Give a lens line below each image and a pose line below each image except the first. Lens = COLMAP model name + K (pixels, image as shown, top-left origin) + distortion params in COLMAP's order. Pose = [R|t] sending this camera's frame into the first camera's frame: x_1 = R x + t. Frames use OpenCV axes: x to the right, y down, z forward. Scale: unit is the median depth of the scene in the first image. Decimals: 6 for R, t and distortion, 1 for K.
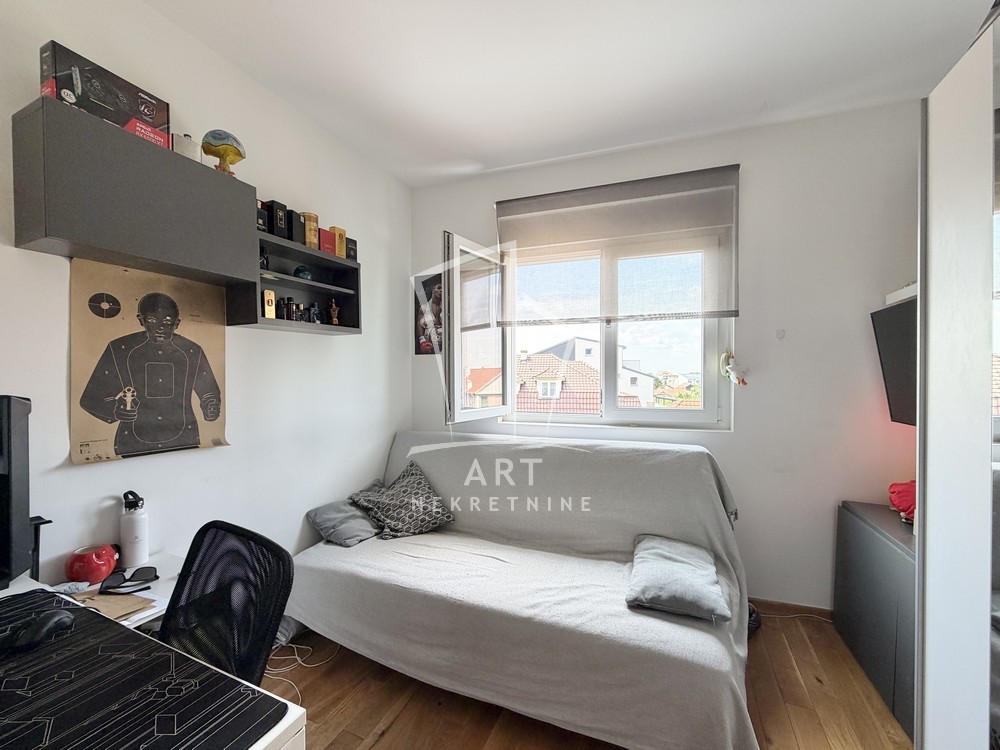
lens RADIAL K [[397.8, 0, 500.4], [0, 397.8, 377.9], [0, 0, 1]] dist [-0.001483, 0.000032]
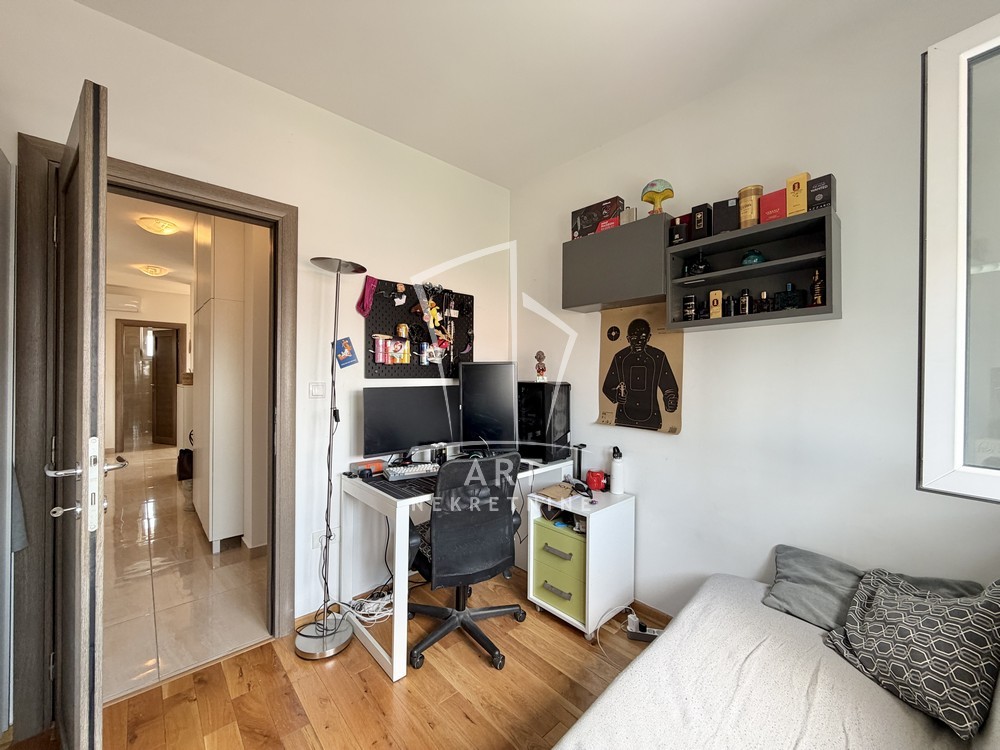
lens RADIAL K [[397.8, 0, 498.7], [0, 397.8, 373.8], [0, 0, 1]] dist [-0.001483, 0.000032]
pose [[-0.398555, -0.005943, -0.917125, 0.651039], [-0.014737, 0.999891, -0.000076, -0.002692], [0.917026, 0.013486, -0.398599, 1.058301]]
